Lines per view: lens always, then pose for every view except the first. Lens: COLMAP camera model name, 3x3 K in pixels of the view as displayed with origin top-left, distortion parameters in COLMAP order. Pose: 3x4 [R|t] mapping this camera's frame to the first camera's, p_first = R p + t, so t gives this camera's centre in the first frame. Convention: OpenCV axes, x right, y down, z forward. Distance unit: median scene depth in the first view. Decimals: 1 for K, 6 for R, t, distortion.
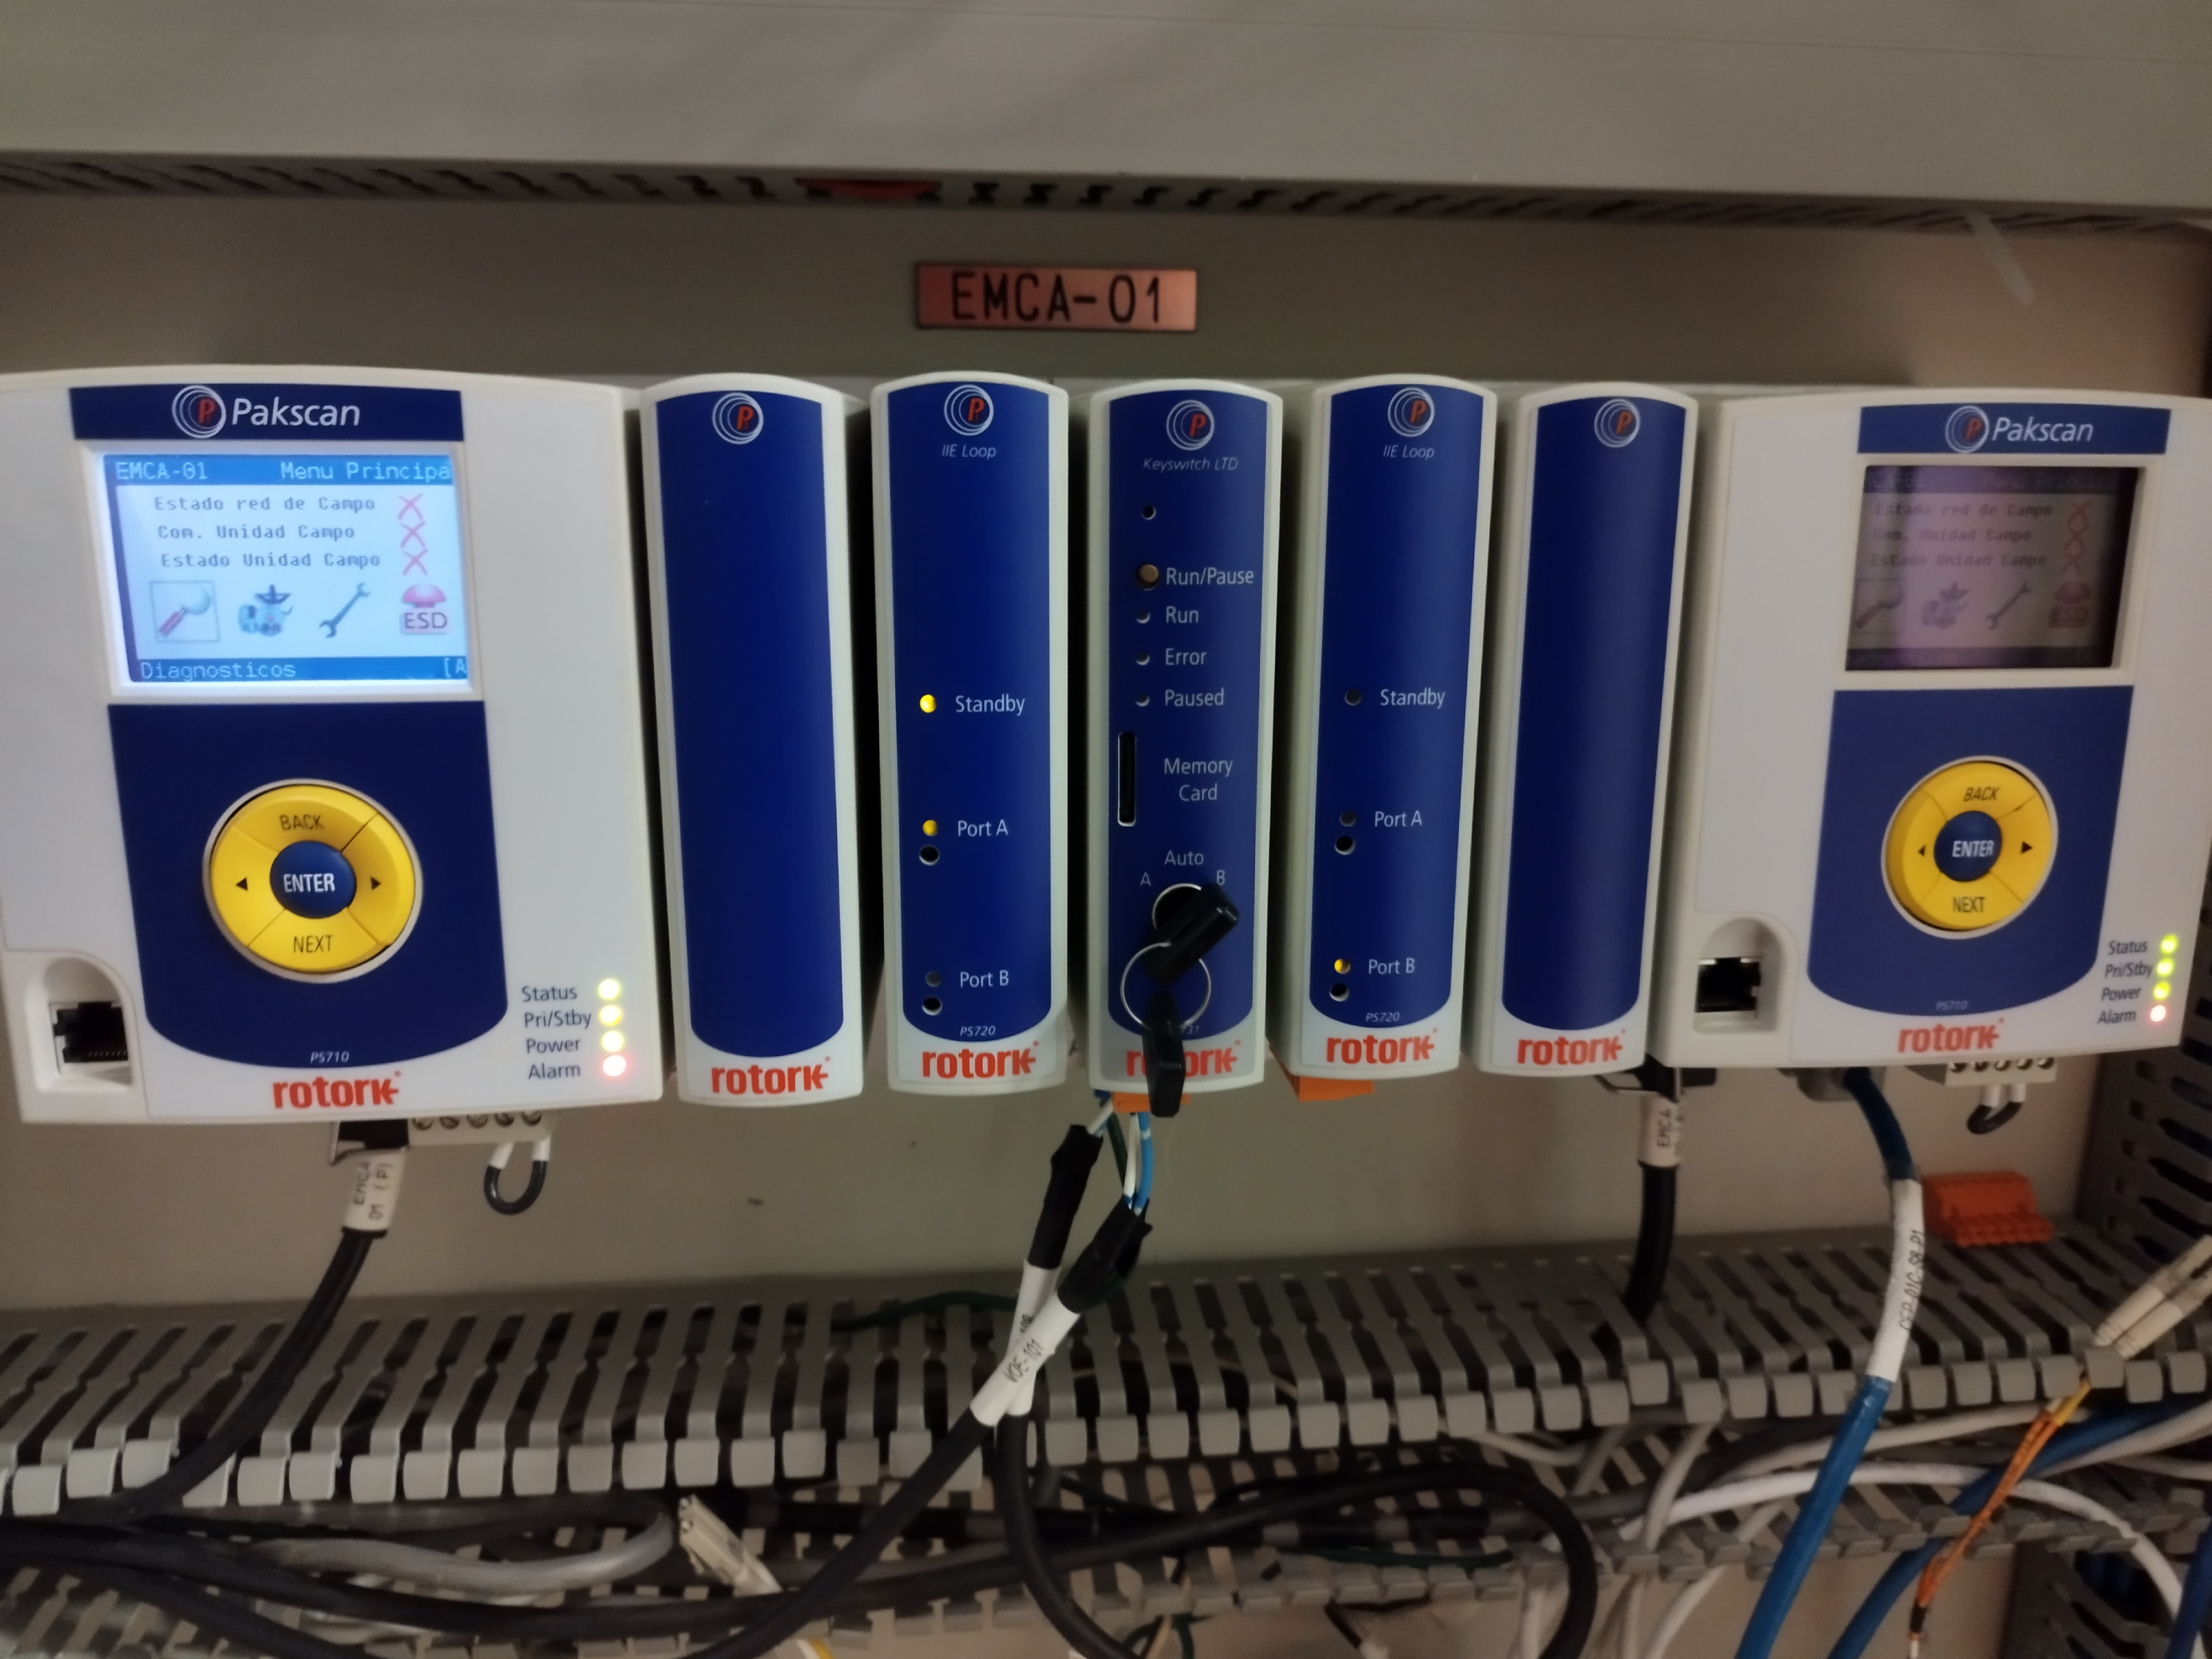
lens RADIAL K [[1788.8, 0, 1106.0], [0, 1788.8, 829.5], [0, 0, 1]] dist [-0.022429, -0.003628]
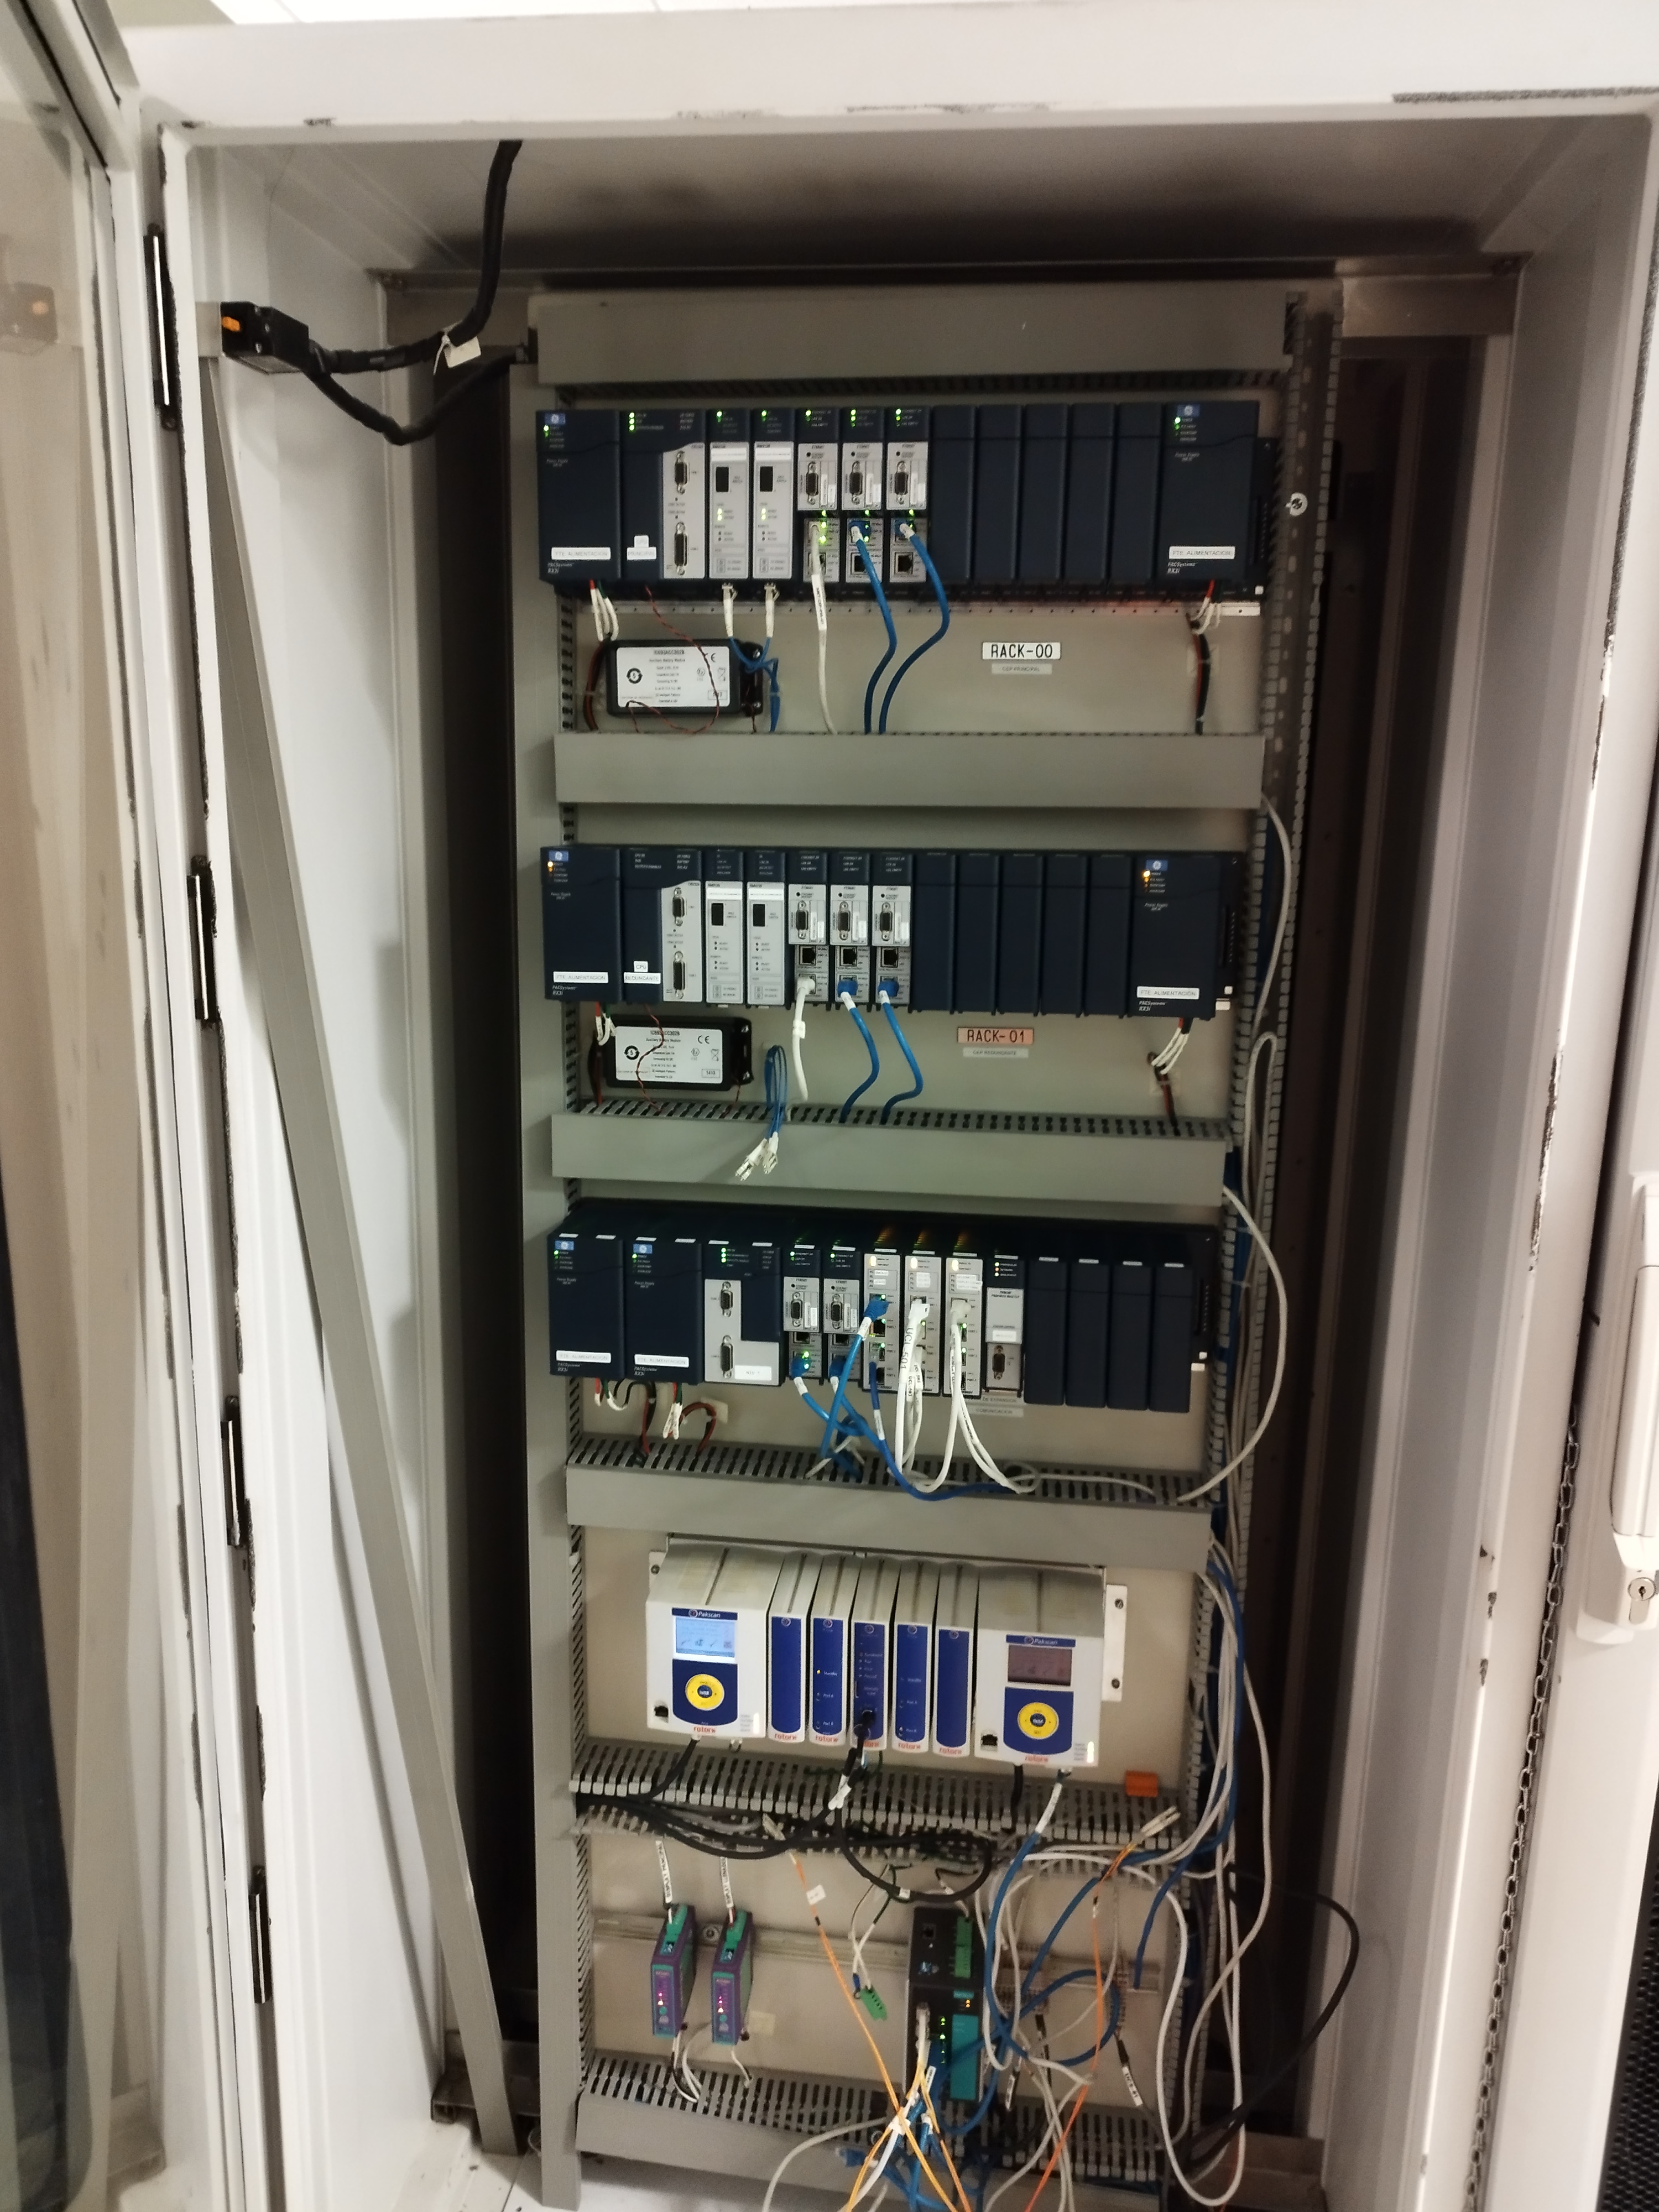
lens RADIAL K [[1590.4, 0, 776.0], [0, 1590.4, 1115.1], [0, 0, 1]] dist [0.004880, -0.006769]
pose [[0.969042, 0.051591, -0.241446, 0.657024], [-0.060153, 0.997790, -0.028221, -1.251554], [0.239457, 0.041871, 0.970004, -2.903173]]
